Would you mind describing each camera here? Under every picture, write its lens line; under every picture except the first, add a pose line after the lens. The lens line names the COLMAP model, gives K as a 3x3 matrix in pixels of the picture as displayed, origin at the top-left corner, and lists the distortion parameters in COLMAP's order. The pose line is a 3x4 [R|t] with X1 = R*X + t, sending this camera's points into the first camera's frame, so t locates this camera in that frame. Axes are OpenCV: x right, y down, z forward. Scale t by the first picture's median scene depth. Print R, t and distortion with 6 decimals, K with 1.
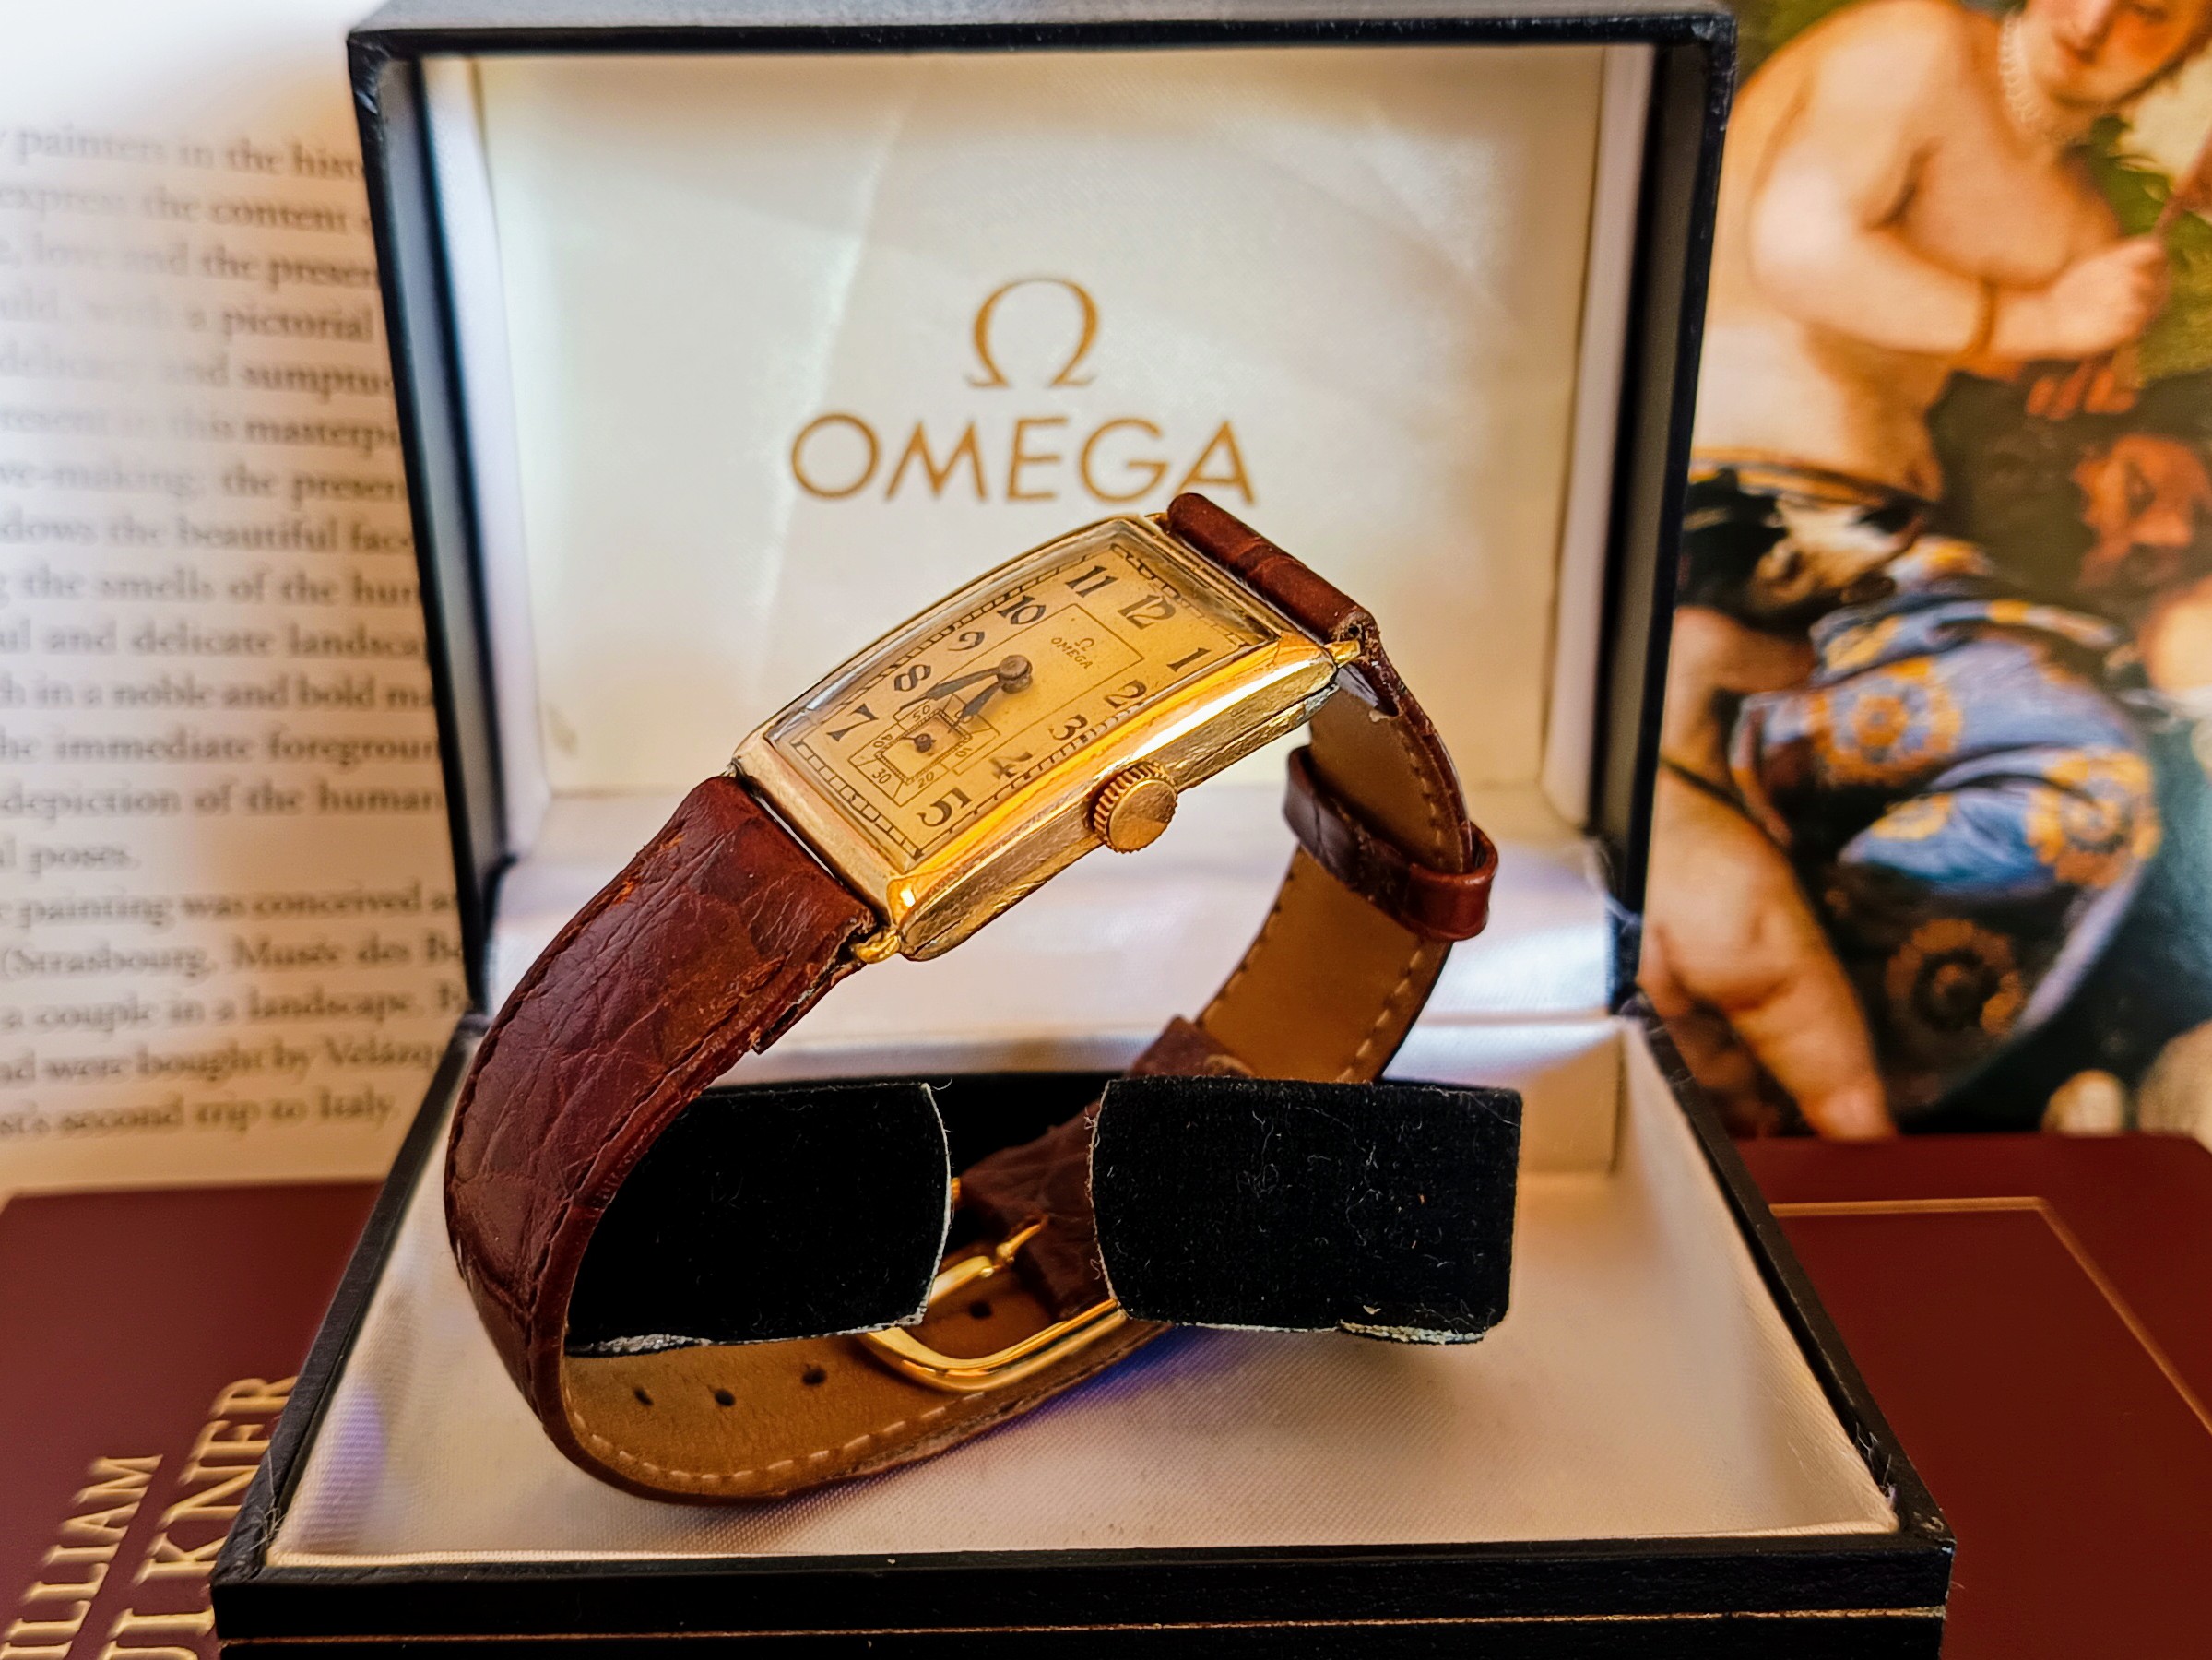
lens RADIAL K [[2503.1, 0, 1106.0], [0, 2503.1, 830.0], [0, 0, 1]] dist [0.047326, 0.019450]
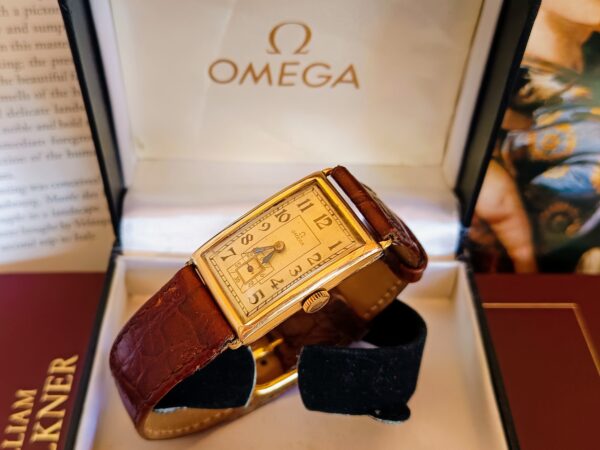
lens RADIAL K [[692.1, 0, 272.3], [0, 692.1, 211.6], [0, 0, 1]] dist [0.027685, -0.026656]
pose [[0.998666, 0.040652, -0.031823, -0.013356], [-0.027293, 0.938949, 0.342972, -0.269724], [0.043823, -0.341646, 0.938806, 0.136666]]
